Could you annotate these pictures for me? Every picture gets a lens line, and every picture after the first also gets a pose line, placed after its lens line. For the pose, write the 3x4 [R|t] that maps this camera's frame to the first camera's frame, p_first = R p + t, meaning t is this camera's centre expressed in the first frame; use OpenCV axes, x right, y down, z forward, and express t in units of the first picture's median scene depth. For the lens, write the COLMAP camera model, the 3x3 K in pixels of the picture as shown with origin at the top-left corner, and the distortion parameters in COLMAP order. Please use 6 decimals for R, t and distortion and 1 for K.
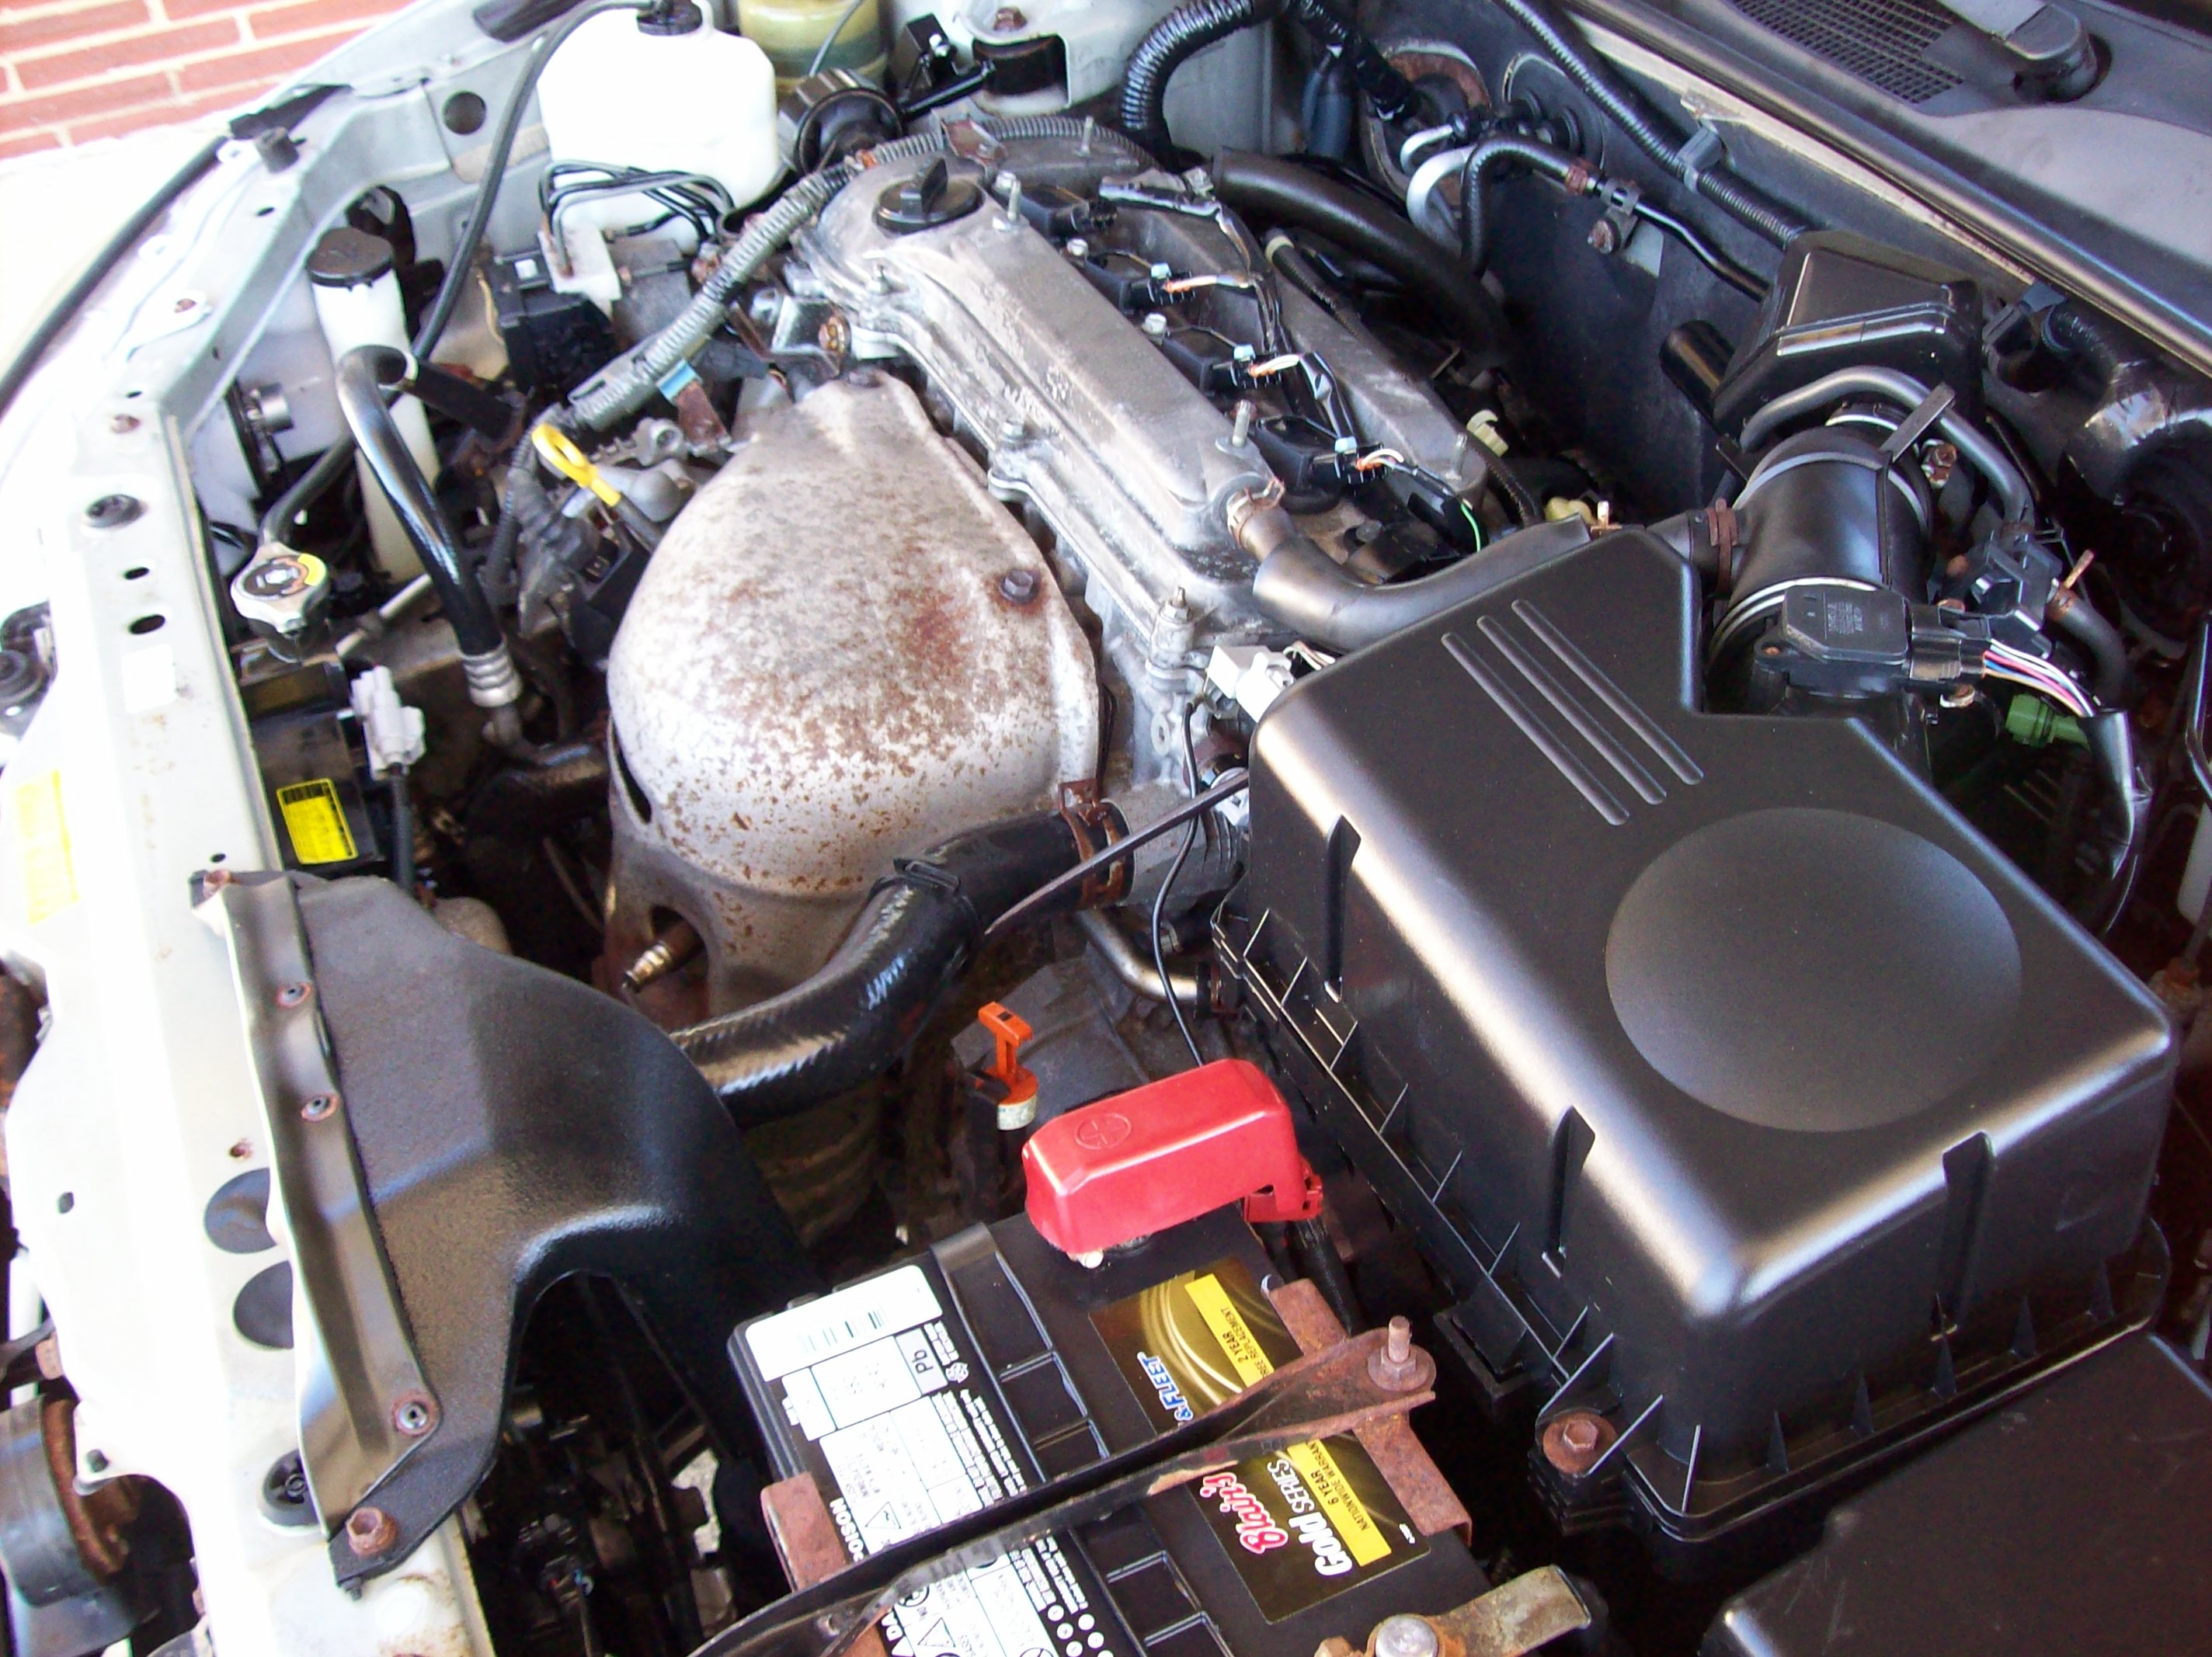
lens RADIAL K [[2330.3, 0, 1145.8], [0, 2330.3, 847.6], [0, 0, 1]] dist [-0.187950, 0.166087]
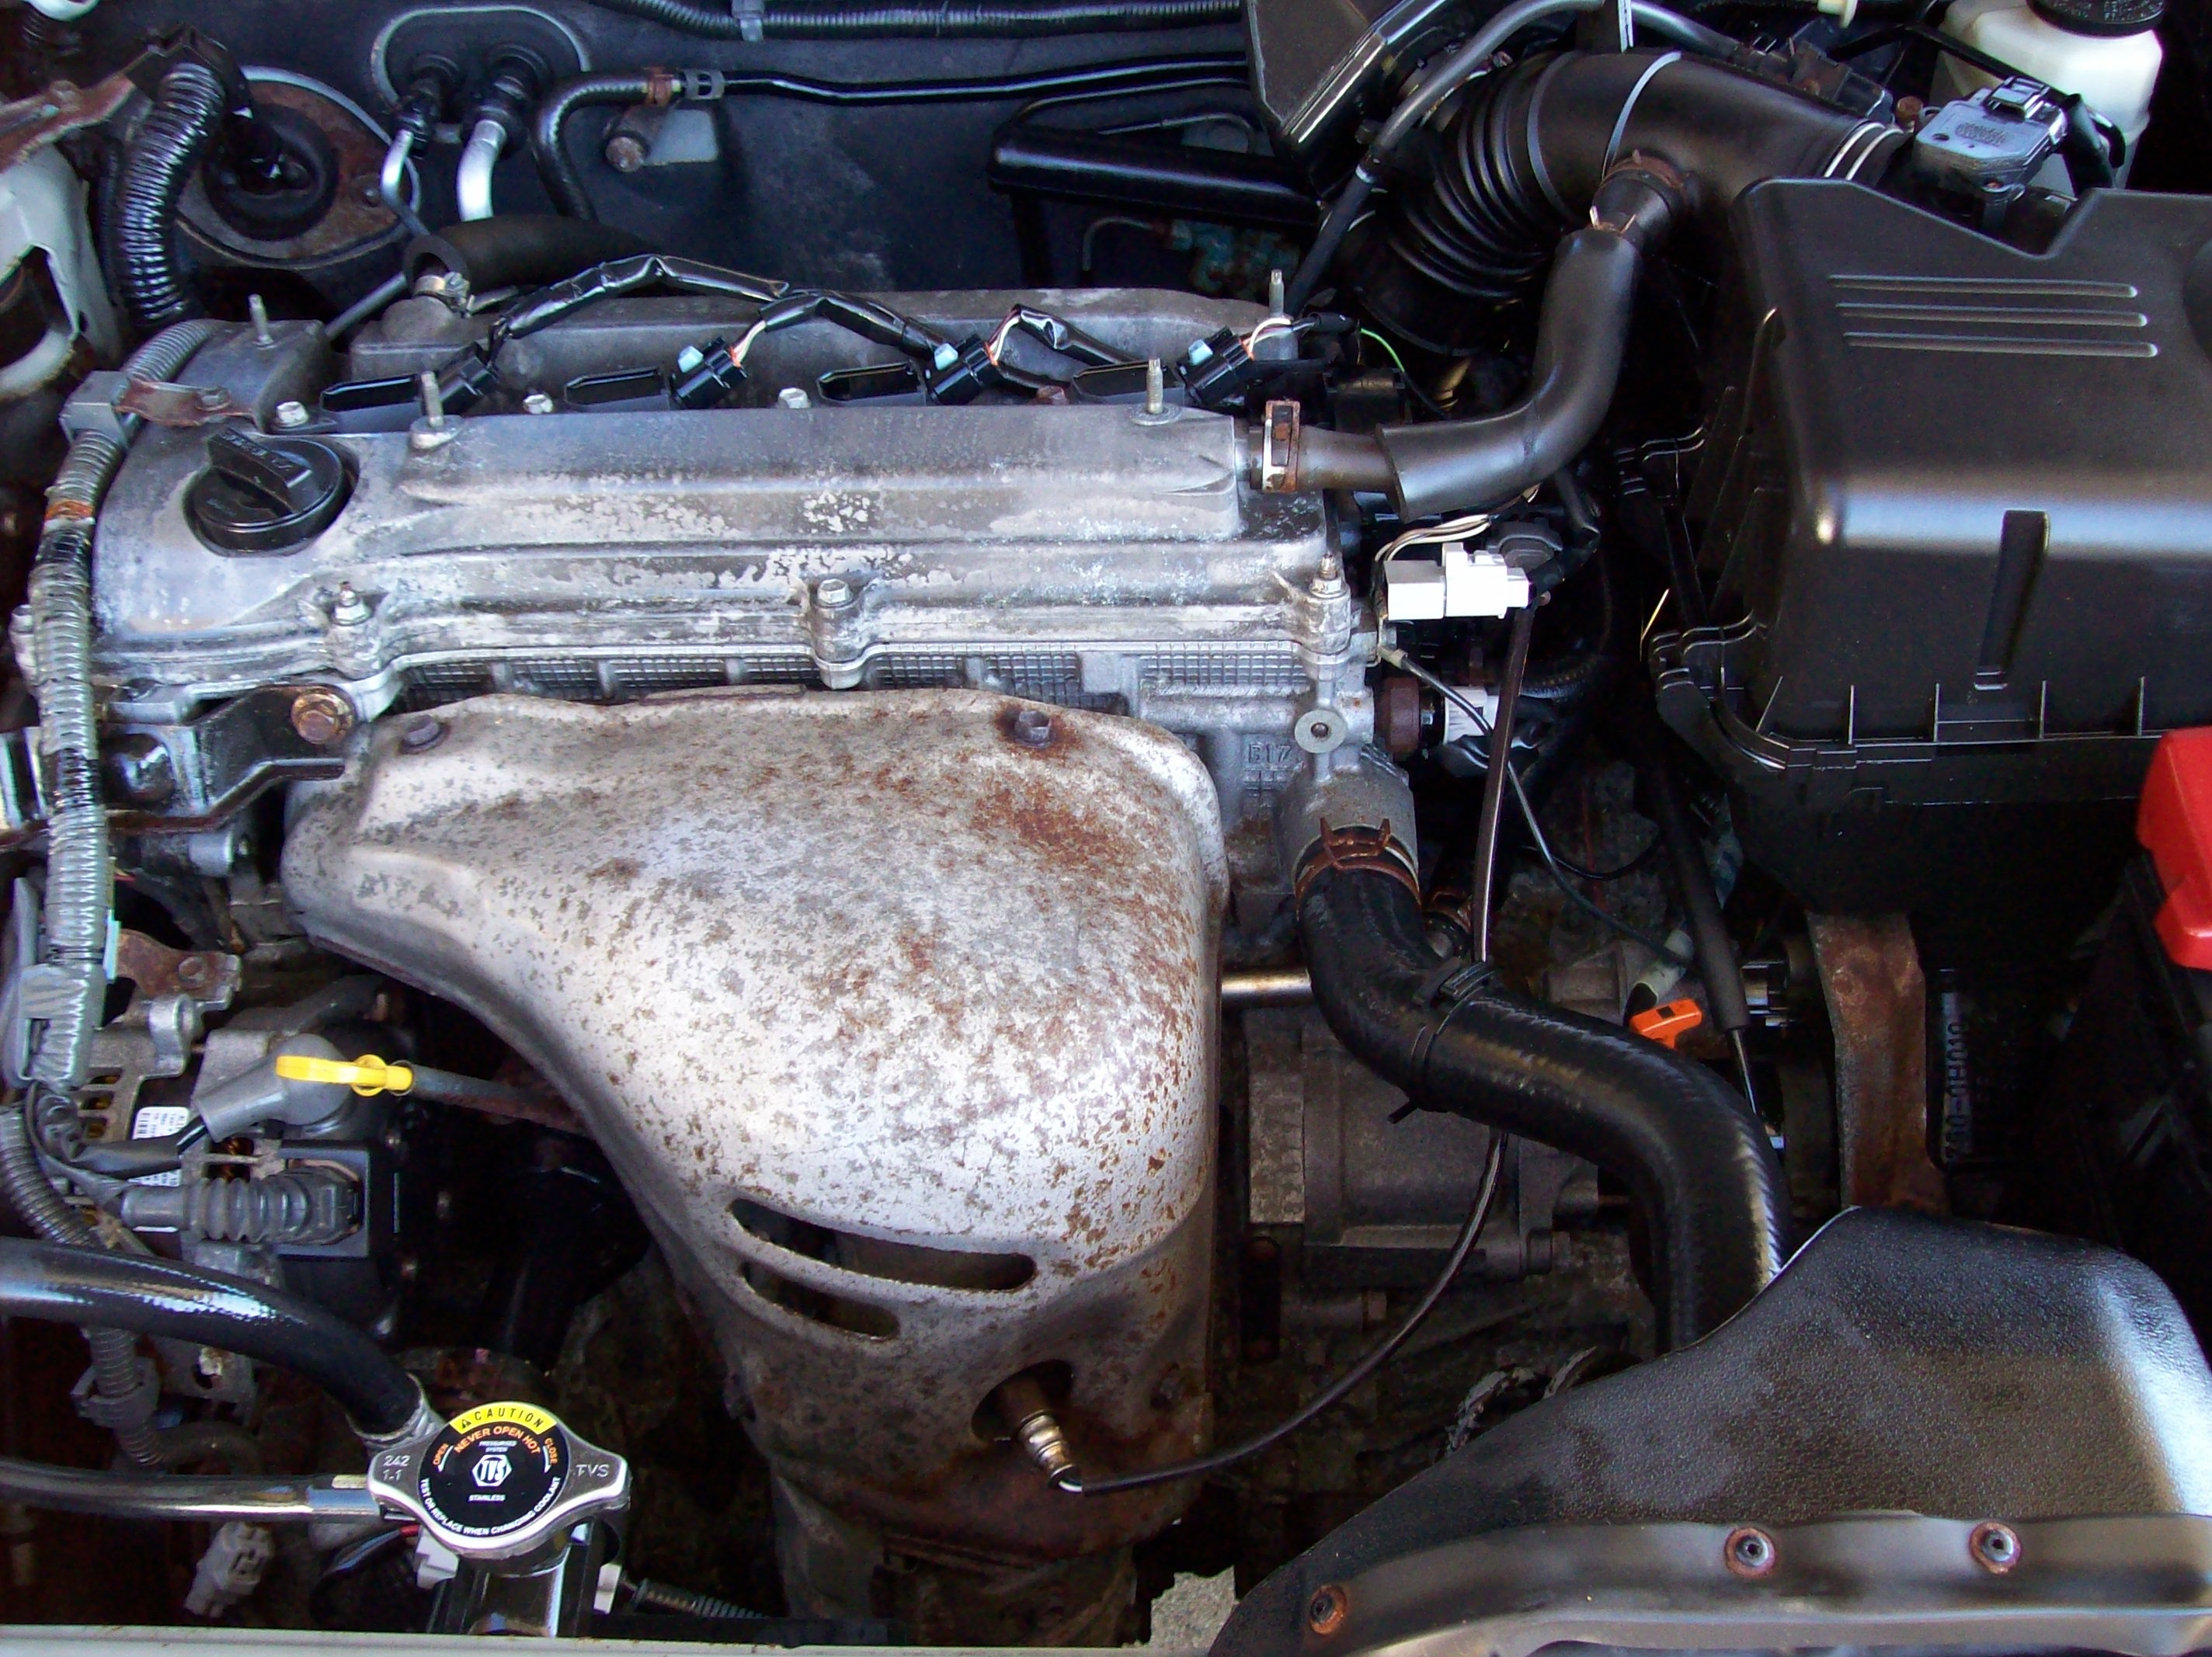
lens RADIAL K [[2330.3, 0, 1145.8], [0, 2330.3, 847.6], [0, 0, 1]] dist [-0.187950, 0.166087]
pose [[0.423035, -0.625190, 0.655880, -0.548057], [0.581020, 0.742602, 0.333103, -0.305891], [-0.695311, 0.240165, 0.677395, 0.435866]]
